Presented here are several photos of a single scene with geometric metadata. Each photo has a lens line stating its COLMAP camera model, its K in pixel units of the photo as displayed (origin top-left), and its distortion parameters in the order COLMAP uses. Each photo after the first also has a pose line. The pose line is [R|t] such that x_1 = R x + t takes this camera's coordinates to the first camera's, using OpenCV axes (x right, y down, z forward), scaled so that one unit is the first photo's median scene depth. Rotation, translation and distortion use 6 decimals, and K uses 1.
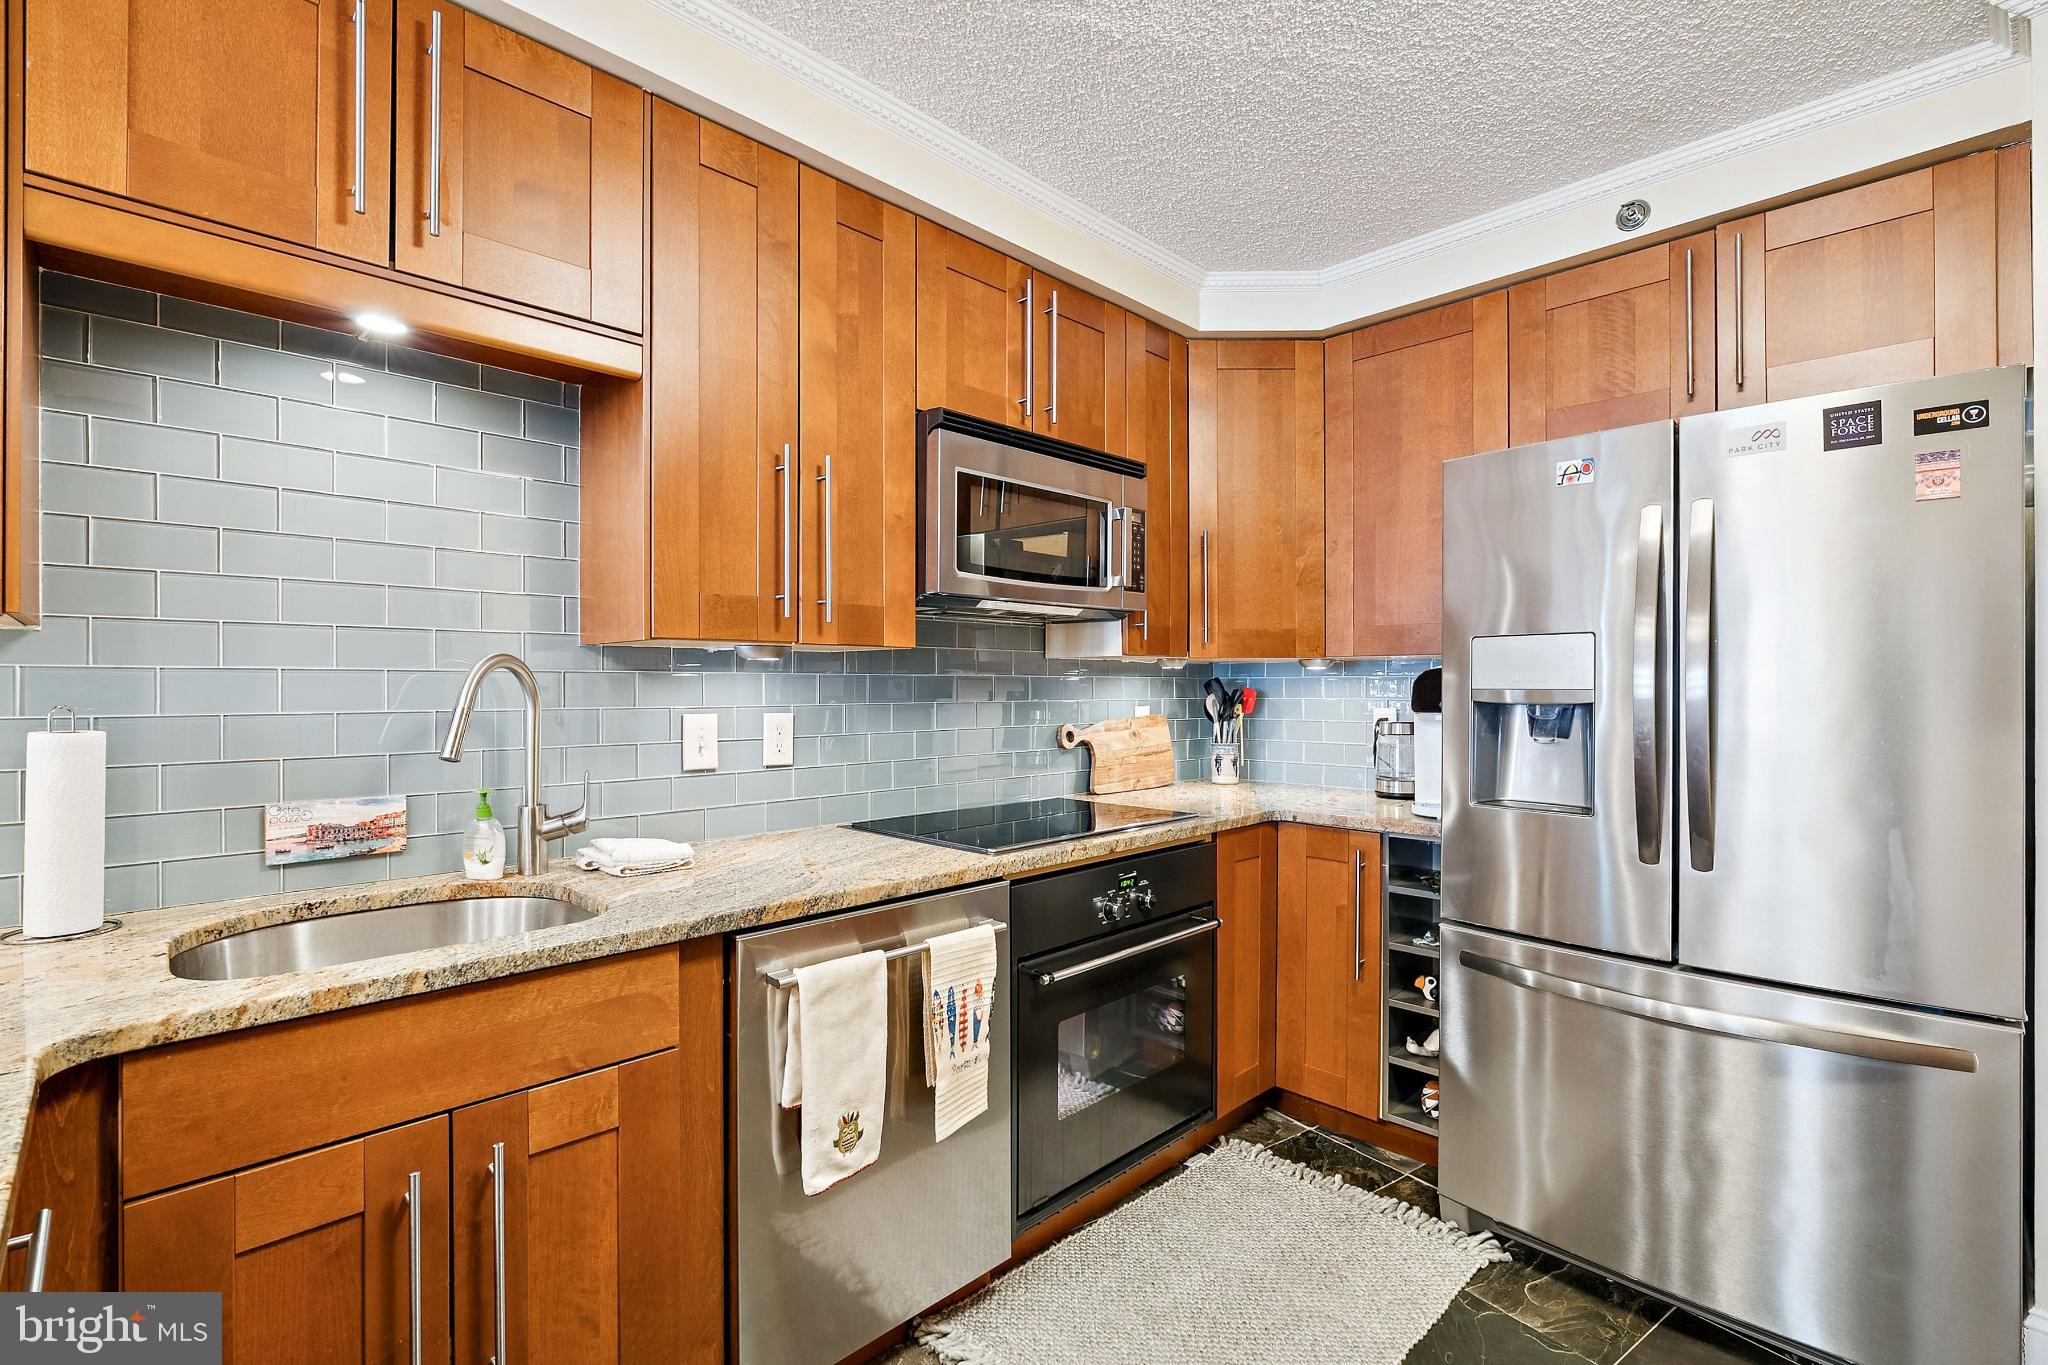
lens RADIAL K [[919.5, 0, 1041.1], [0, 919.5, 688.6], [0, 0, 1]] dist [-0.009900, 0.000973]
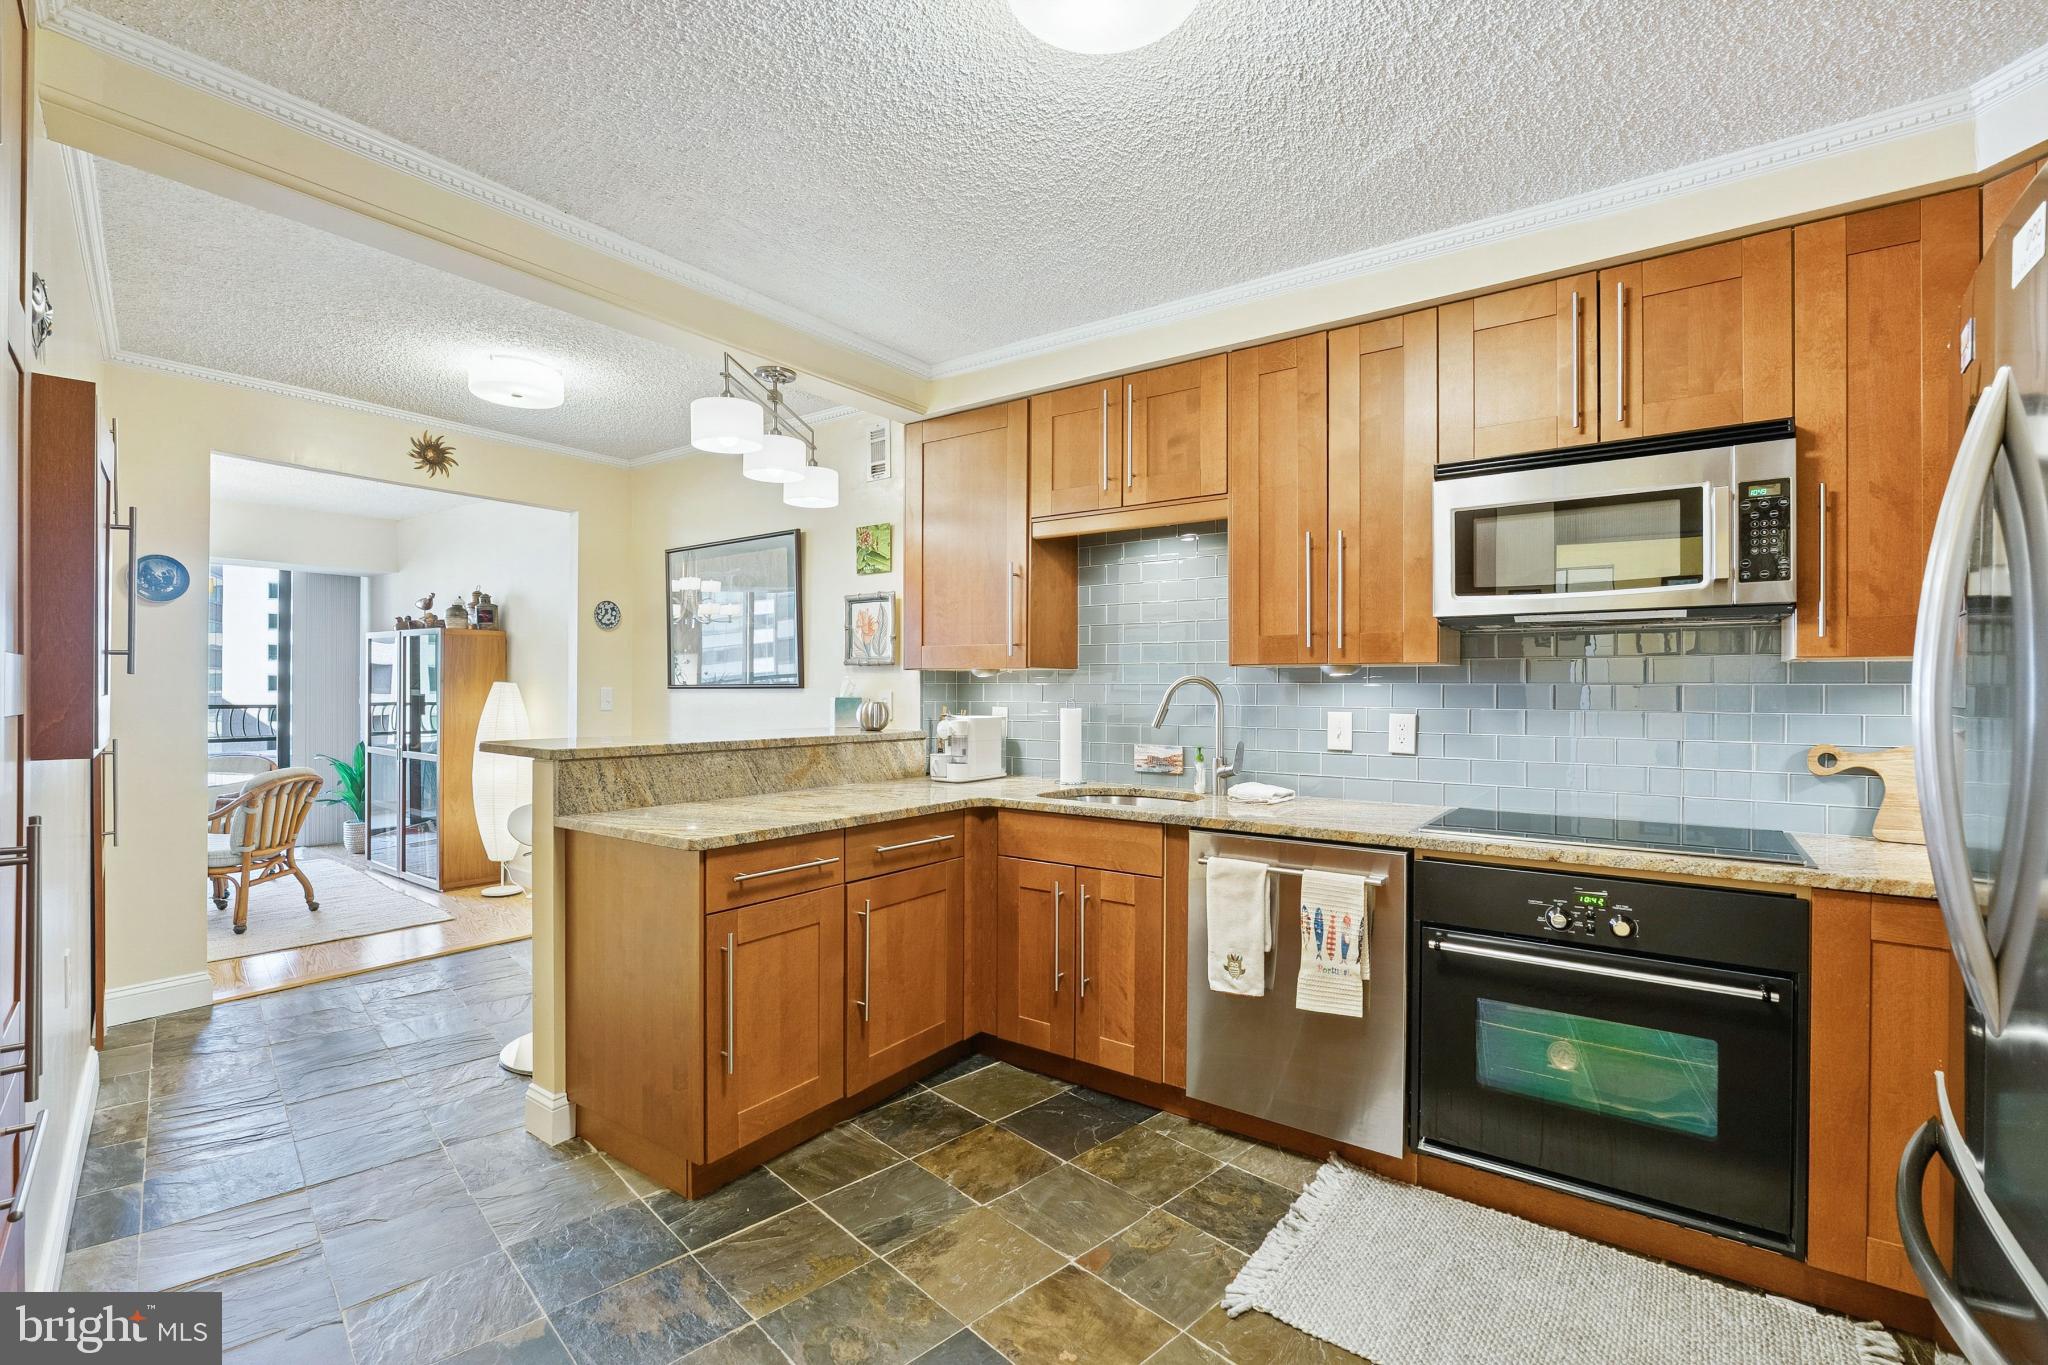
lens RADIAL K [[919.5, 0, 1024.7], [0, 919.5, 688.6], [0, 0, 1]] dist [-0.009900, 0.000973]
pose [[0.142856, -0.001581, -0.989742, 1.225077], [-0.006768, 0.999974, -0.002574, -0.003913], [0.989720, 0.007067, 0.142842, 0.352785]]
